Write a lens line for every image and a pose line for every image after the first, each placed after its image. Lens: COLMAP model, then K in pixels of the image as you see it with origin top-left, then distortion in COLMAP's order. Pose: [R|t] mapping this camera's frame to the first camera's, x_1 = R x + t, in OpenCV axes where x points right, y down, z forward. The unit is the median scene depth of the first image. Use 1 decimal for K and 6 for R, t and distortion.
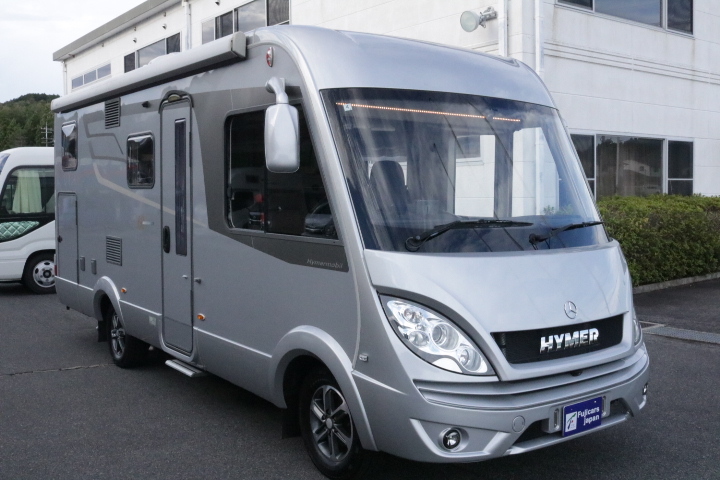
lens RADIAL K [[743.7, 0, 360.0], [0, 743.7, 240.0], [0, 0, 1]] dist [-0.003826, -0.002325]
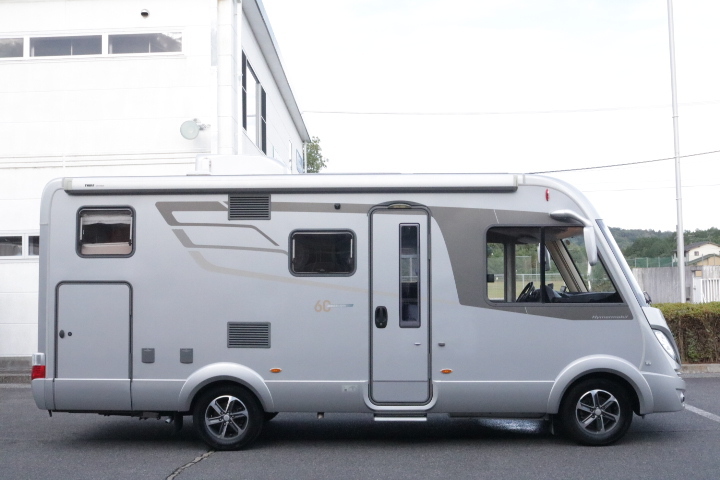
lens RADIAL K [[775.4, 0, 360.0], [0, 775.4, 240.0], [0, 0, 1]] dist [0.000930, 0.007894]
pose [[0.601227, 0.033819, 0.798363, -1.344460], [0.060381, 0.994325, -0.087592, -0.017771], [-0.796794, 0.100869, 0.595772, 0.248216]]
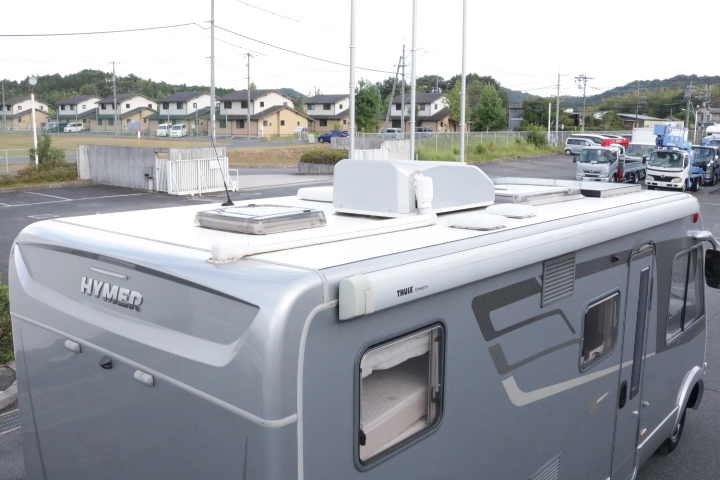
lens RADIAL K [[698.3, 0, 360.0], [0, 698.3, 240.0], [0, 0, 1]] dist [-0.175662, 0.001570]
pose [[-0.229163, -0.160427, 0.960077, -0.997880], [0.054154, 0.982696, 0.177132, -0.372014], [-0.971881, 0.092585, -0.216509, 1.524086]]
